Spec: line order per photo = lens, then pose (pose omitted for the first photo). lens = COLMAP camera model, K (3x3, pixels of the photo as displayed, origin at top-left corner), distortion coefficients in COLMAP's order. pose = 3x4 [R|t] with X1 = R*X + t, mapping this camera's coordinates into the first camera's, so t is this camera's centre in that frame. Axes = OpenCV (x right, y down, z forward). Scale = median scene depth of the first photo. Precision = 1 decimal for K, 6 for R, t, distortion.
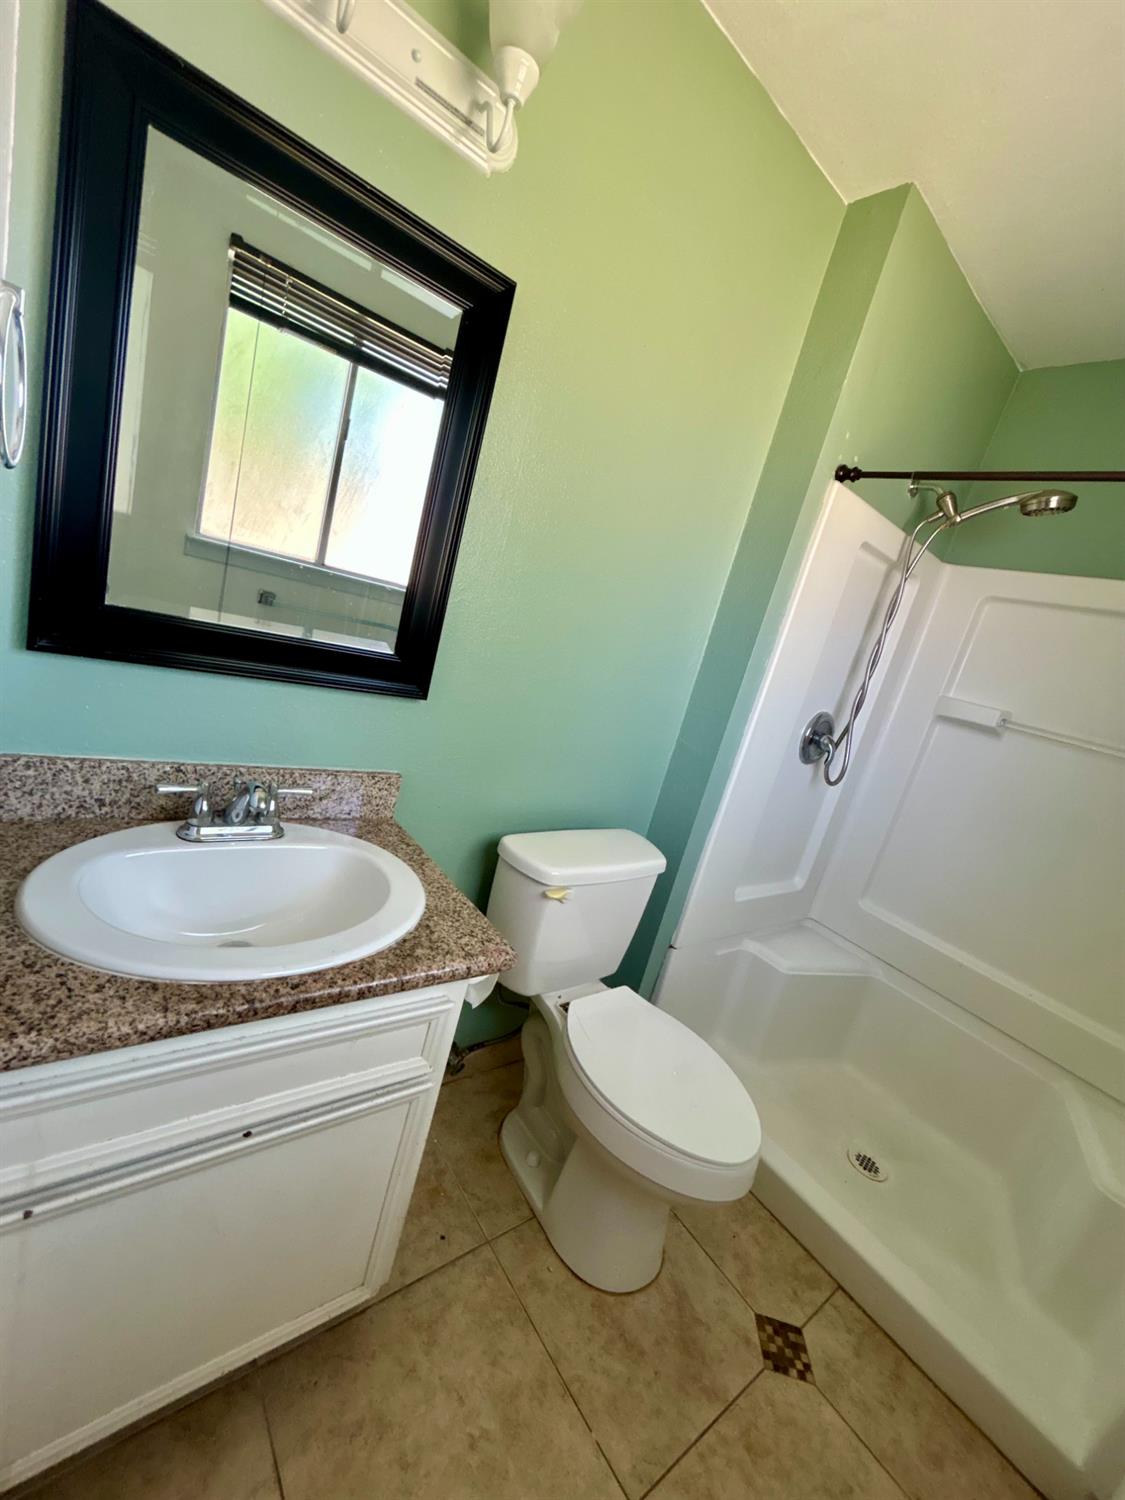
lens RADIAL K [[604.4, 0, 562.5], [0, 604.4, 750.0], [0, 0, 1]] dist [-0.001839, 0.000210]
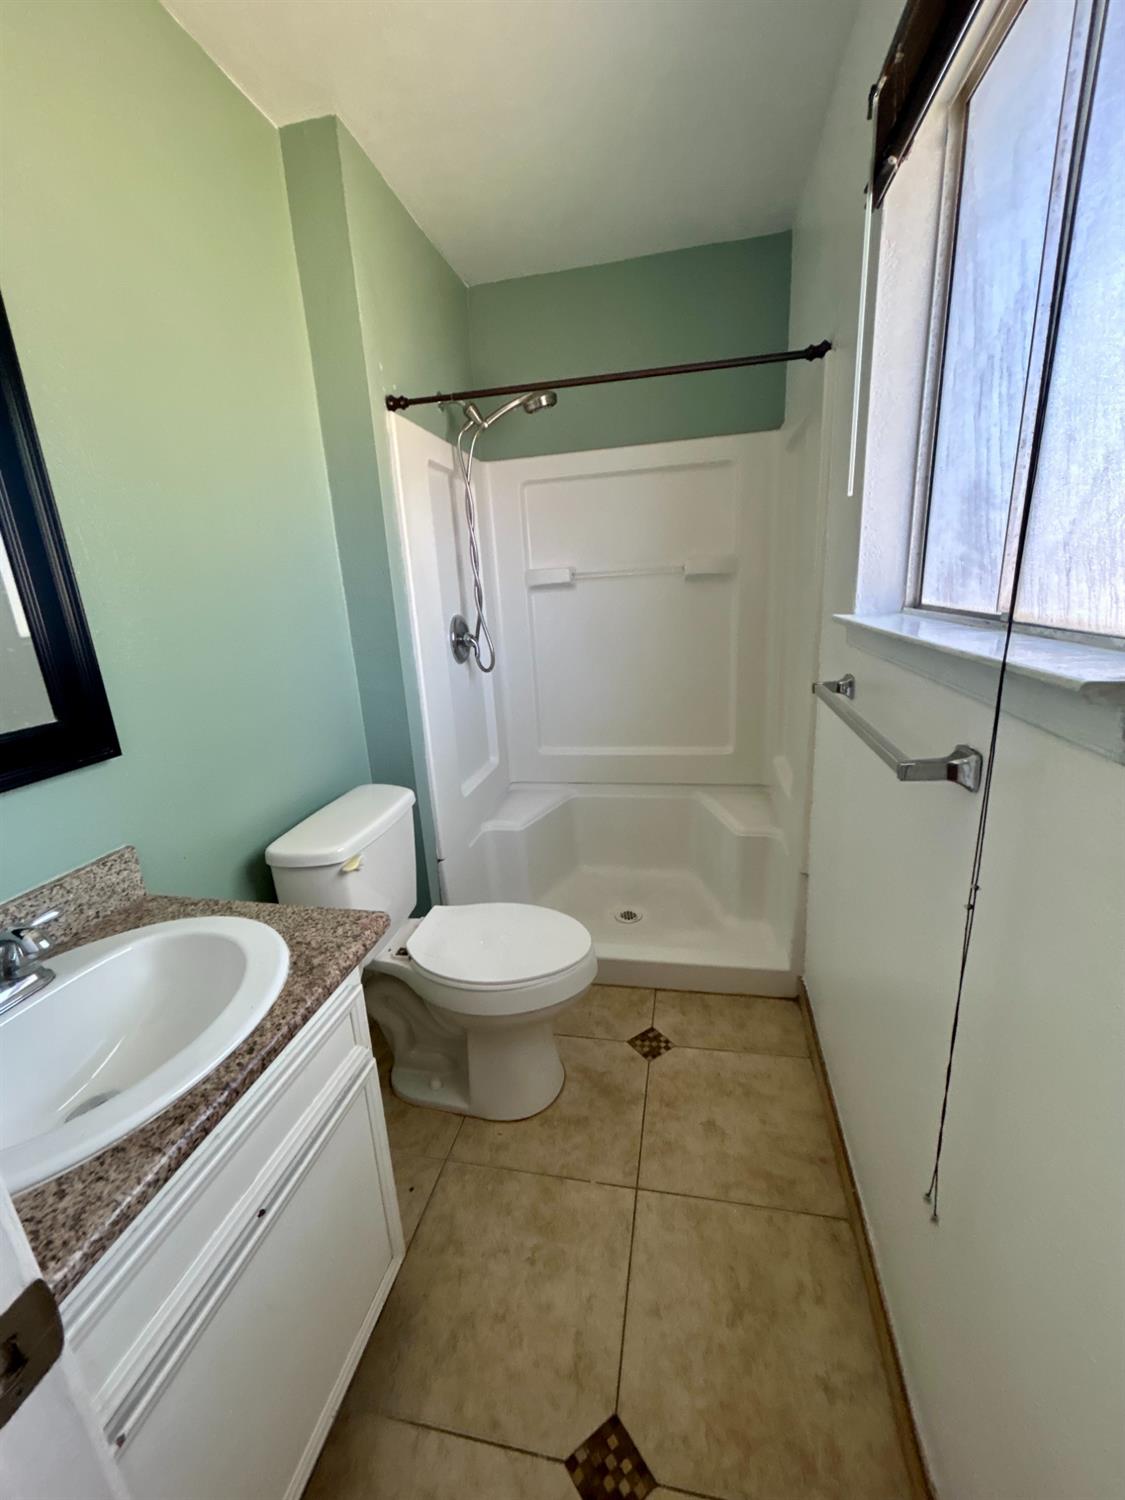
lens RADIAL K [[609.5, 0, 562.5], [0, 609.5, 750.0], [0, 0, 1]] dist [-0.002561, -0.000002]
pose [[0.718248, -0.454416, 0.526902, -0.218273], [0.387339, 0.890219, 0.239748, -0.050941], [-0.578004, 0.031892, 0.815411, -0.071776]]
